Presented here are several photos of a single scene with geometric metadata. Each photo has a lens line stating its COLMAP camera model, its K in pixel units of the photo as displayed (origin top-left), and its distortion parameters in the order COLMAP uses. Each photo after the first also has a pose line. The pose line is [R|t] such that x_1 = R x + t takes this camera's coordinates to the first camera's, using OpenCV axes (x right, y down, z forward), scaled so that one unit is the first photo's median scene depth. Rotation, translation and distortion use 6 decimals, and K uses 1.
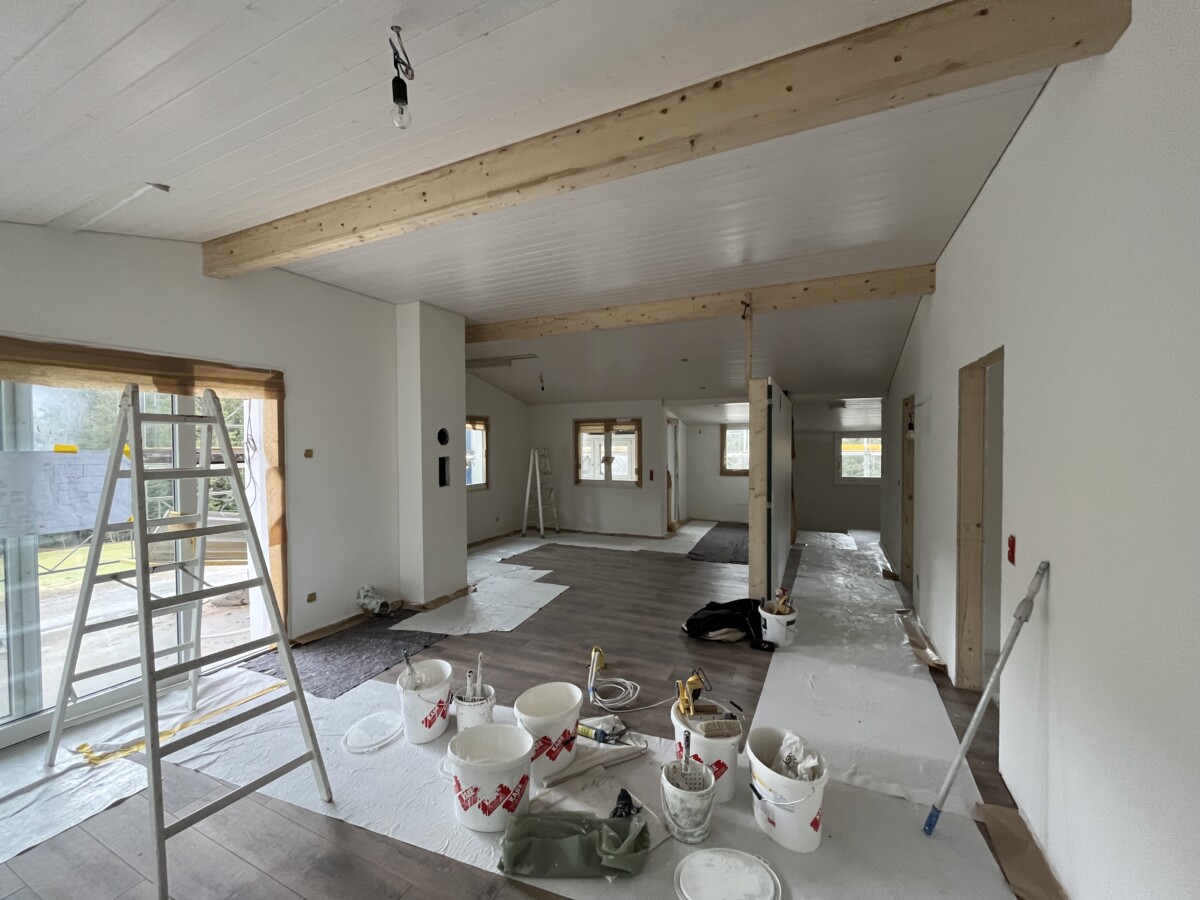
lens RADIAL K [[479.9, 0, 600.0], [0, 479.9, 450.0], [0, 0, 1]] dist [-0.000058, -0.000001]
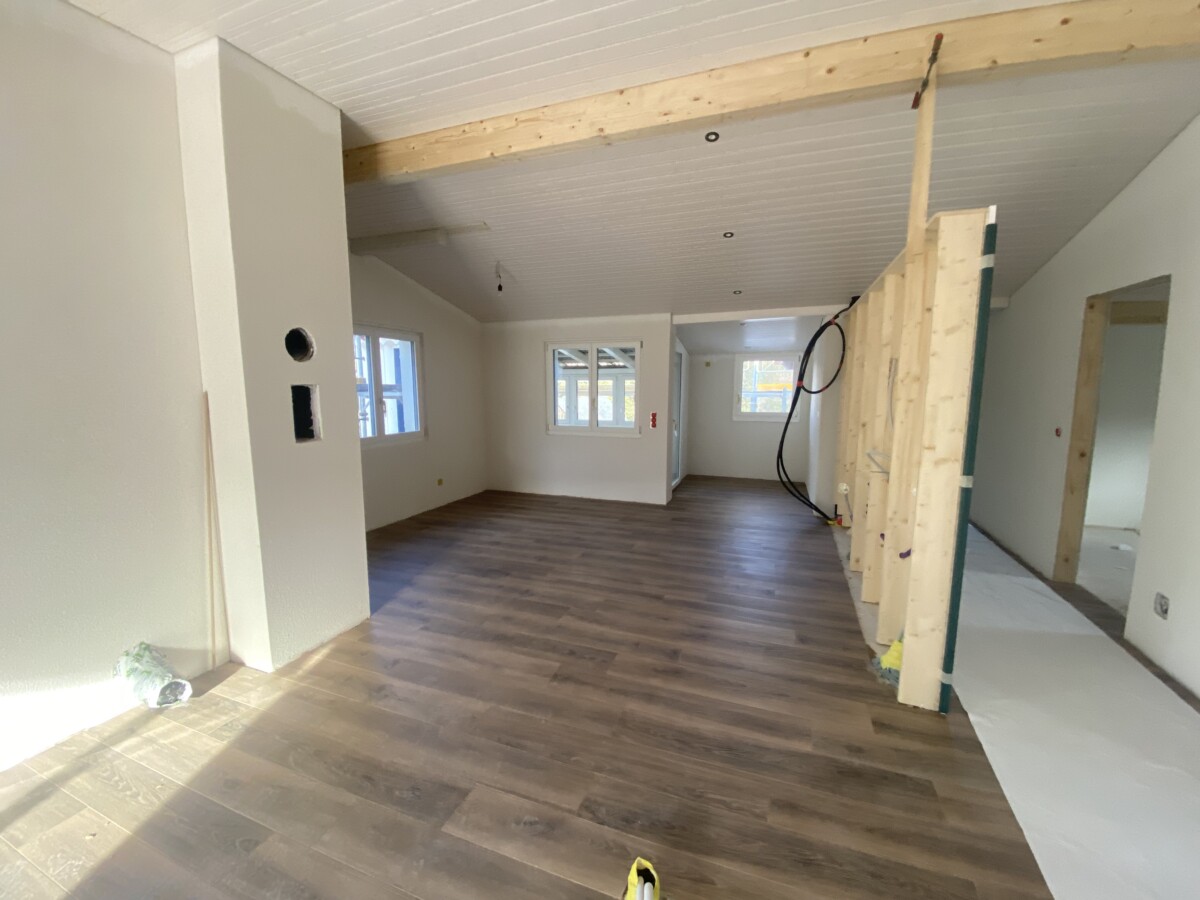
lens RADIAL K [[488.0, 0, 600.0], [0, 488.0, 450.0], [0, 0, 1]] dist [-0.000722, -0.000057]
pose [[0.997460, -0.003565, 0.071138, -0.045032], [-0.004388, 0.993774, 0.111331, 0.023751], [-0.071092, -0.111360, 0.991234, 0.439071]]
